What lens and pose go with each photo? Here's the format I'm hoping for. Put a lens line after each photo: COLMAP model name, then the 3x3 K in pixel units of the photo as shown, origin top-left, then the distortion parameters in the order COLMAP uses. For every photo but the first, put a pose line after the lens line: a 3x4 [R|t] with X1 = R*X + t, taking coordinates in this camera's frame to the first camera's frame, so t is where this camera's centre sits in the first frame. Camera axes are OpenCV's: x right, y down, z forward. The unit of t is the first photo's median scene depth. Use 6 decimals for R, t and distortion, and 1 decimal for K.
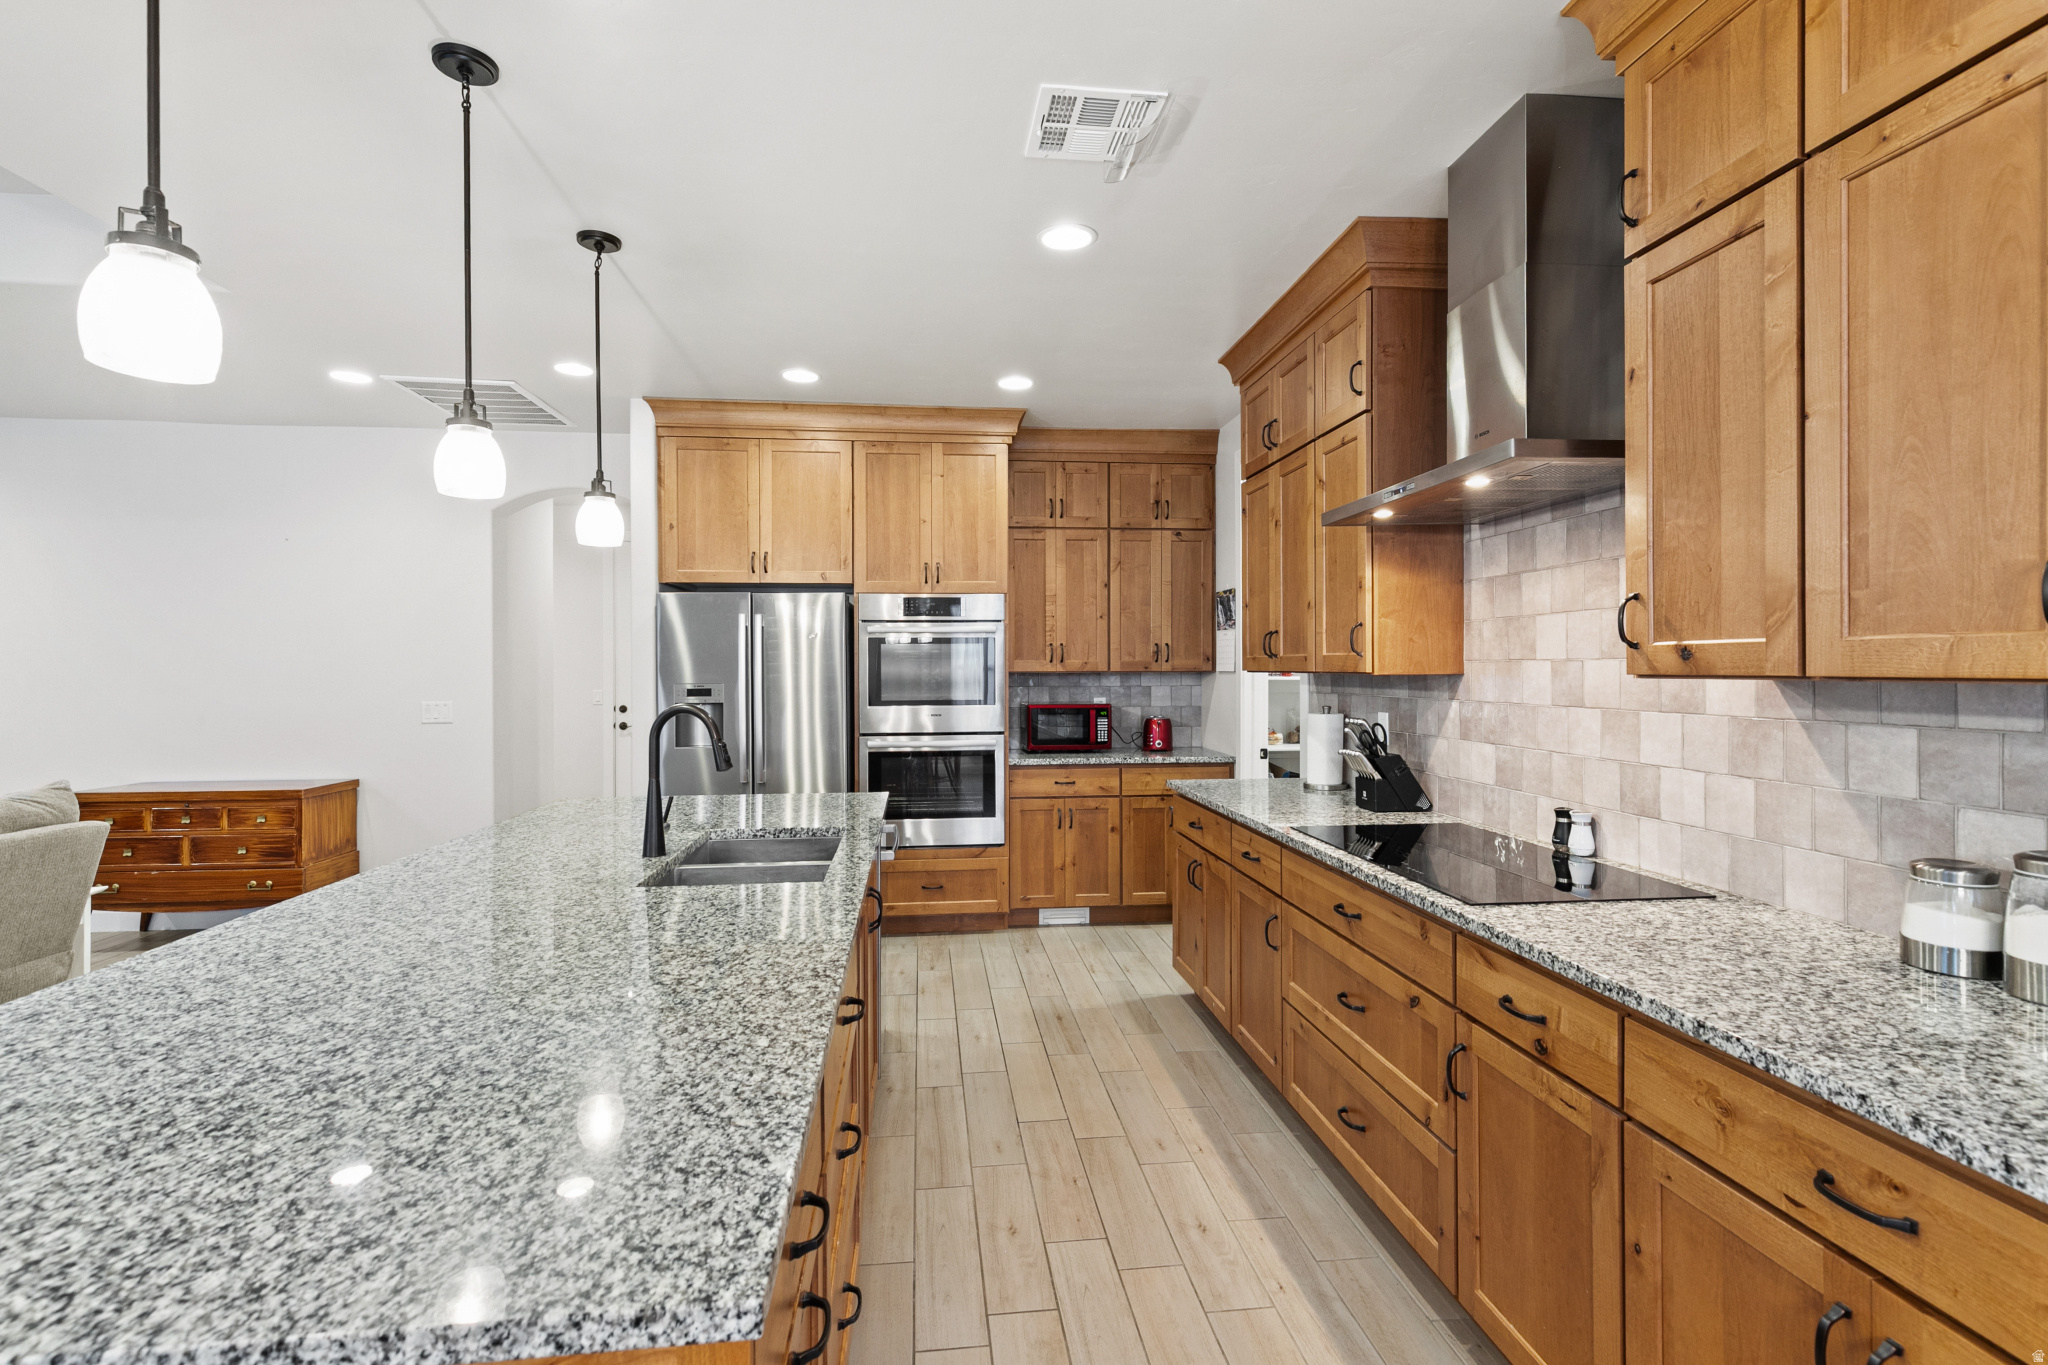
lens RADIAL K [[943.2, 0, 1025.1], [0, 943.2, 659.7], [0, 0, 1]] dist [0.001803, 0.000399]
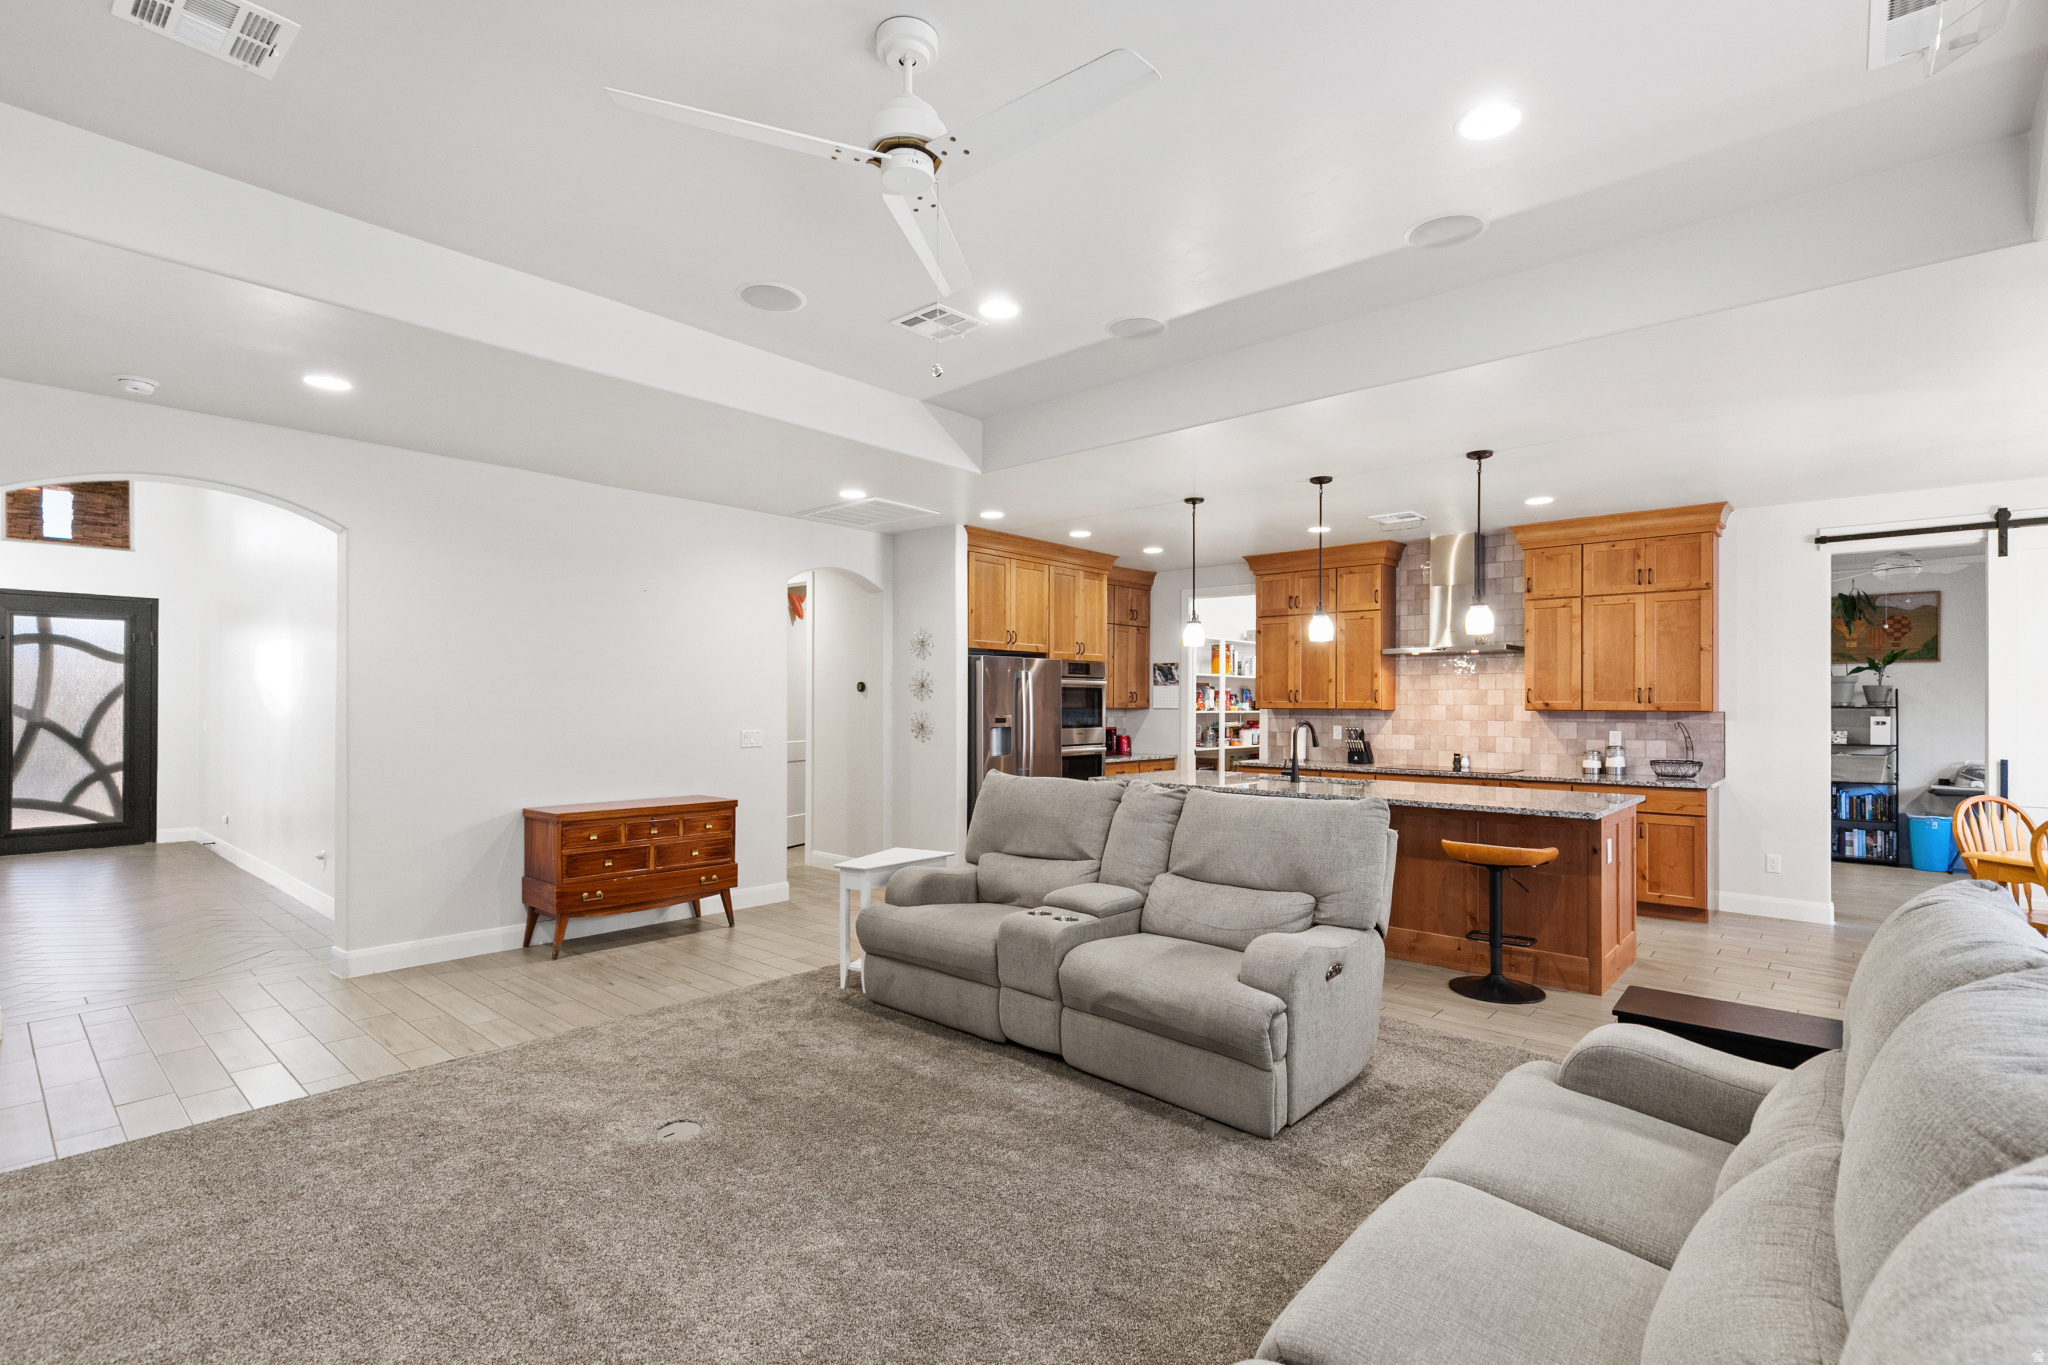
lens RADIAL K [[944.8, 0, 1030.9], [0, 944.8, 691.2], [0, 0, 1]] dist [-0.002066, -0.000854]
pose [[0.747198, 0.014894, 0.664435, -1.323646], [-0.011724, 0.999889, -0.009229, -0.000202], [-0.664498, -0.000894, 0.747289, -0.200259]]
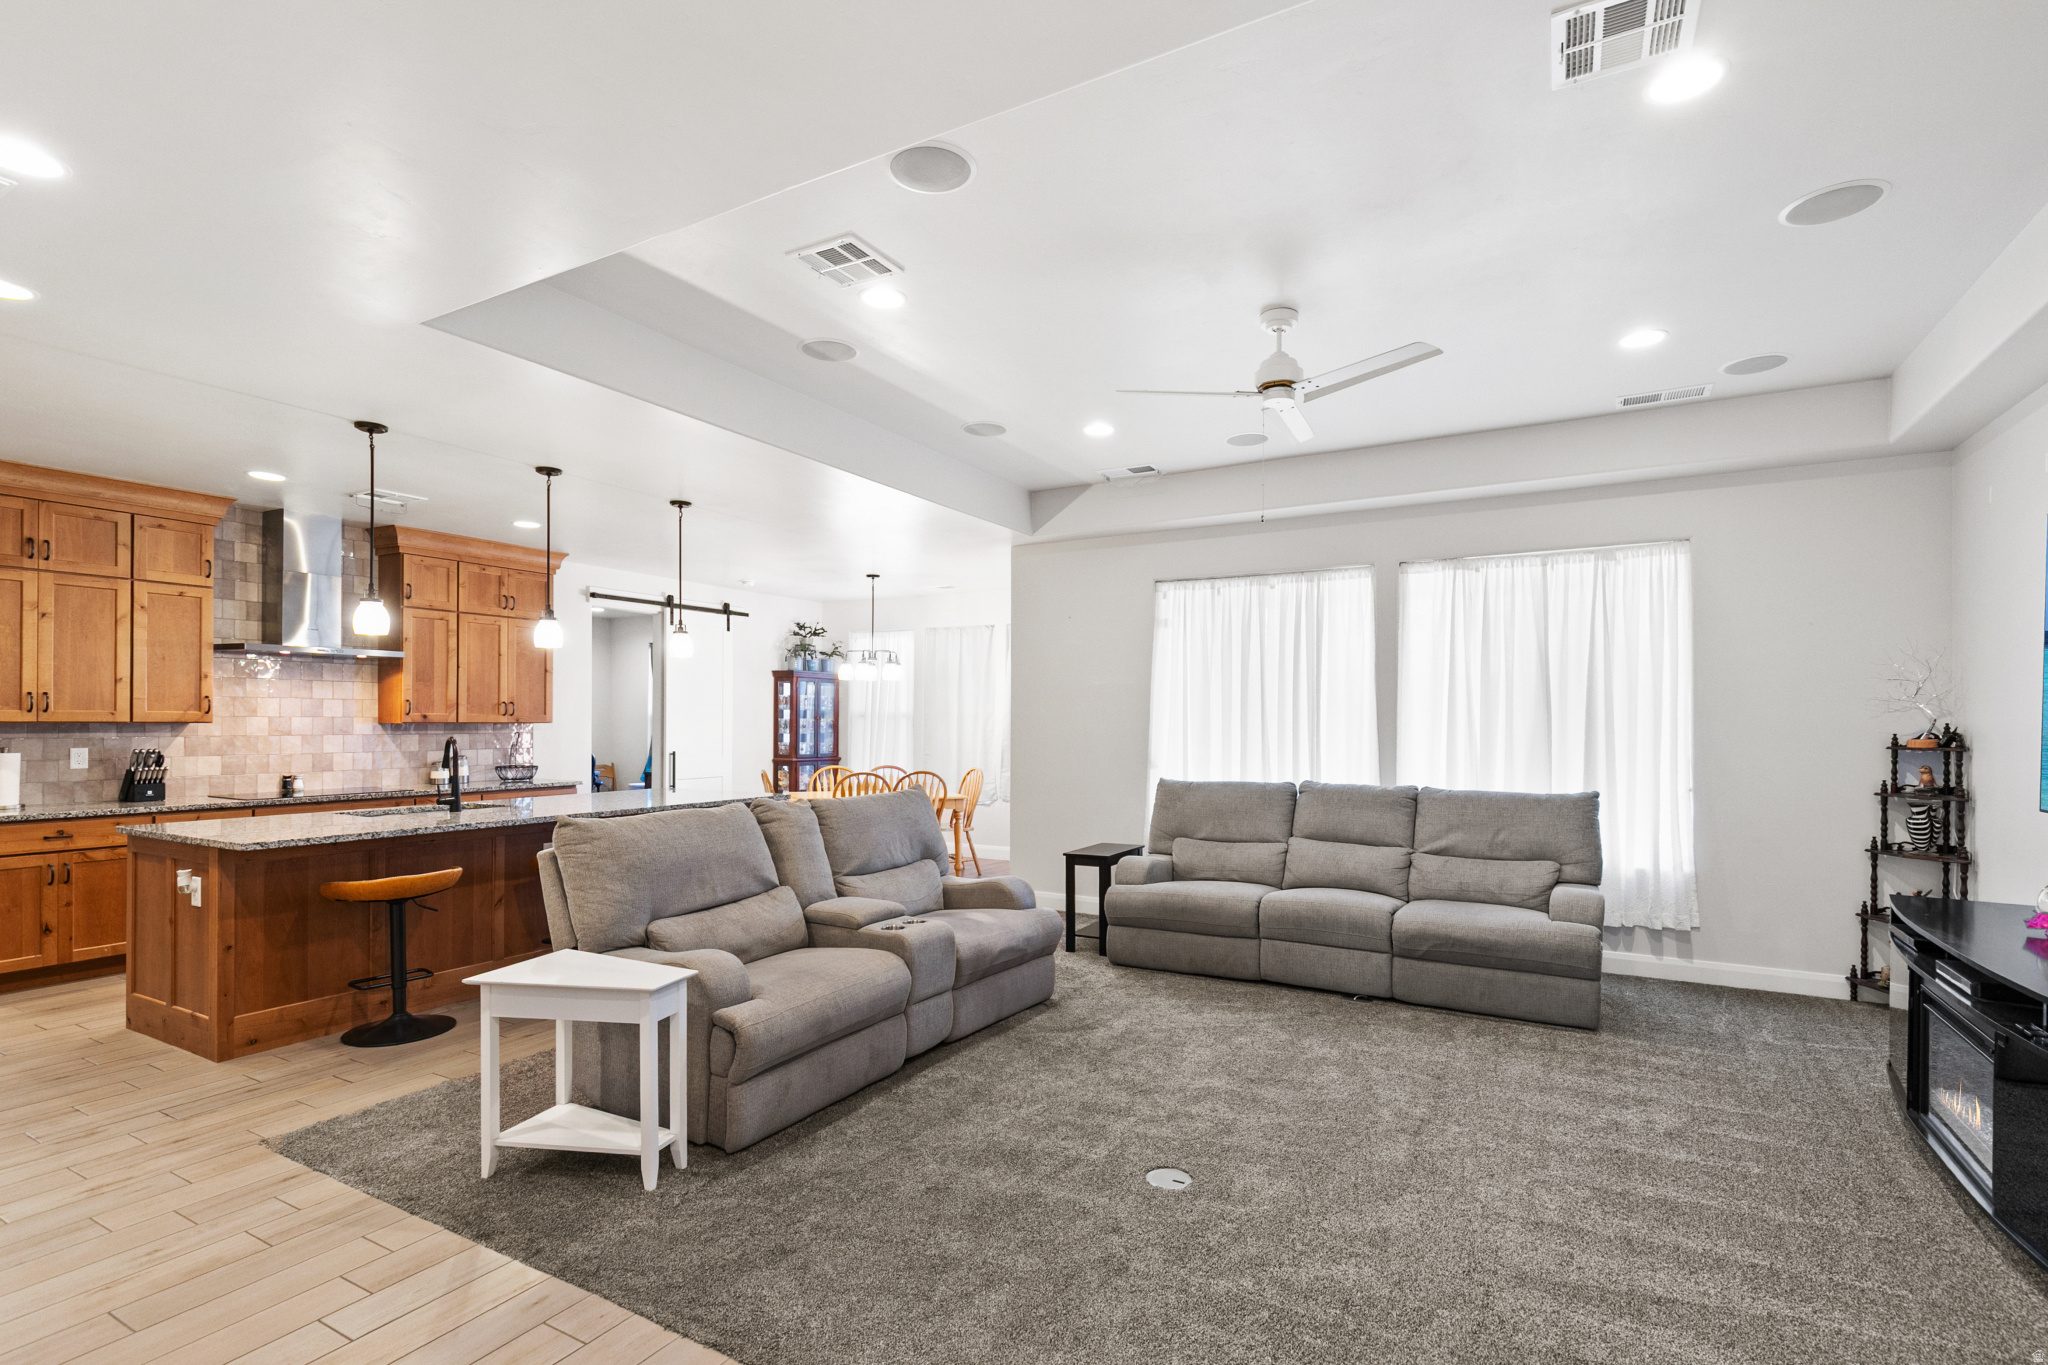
lens RADIAL K [[968.6, 0, 1030.8], [0, 968.6, 722.7], [0, 0, 1]] dist [0.001666, 0.000221]
pose [[-0.809427, -0.004262, 0.587205, -1.362772], [-0.009280, 0.999942, -0.005534, 0.005958], [-0.587147, -0.009929, -0.809420, 1.020264]]
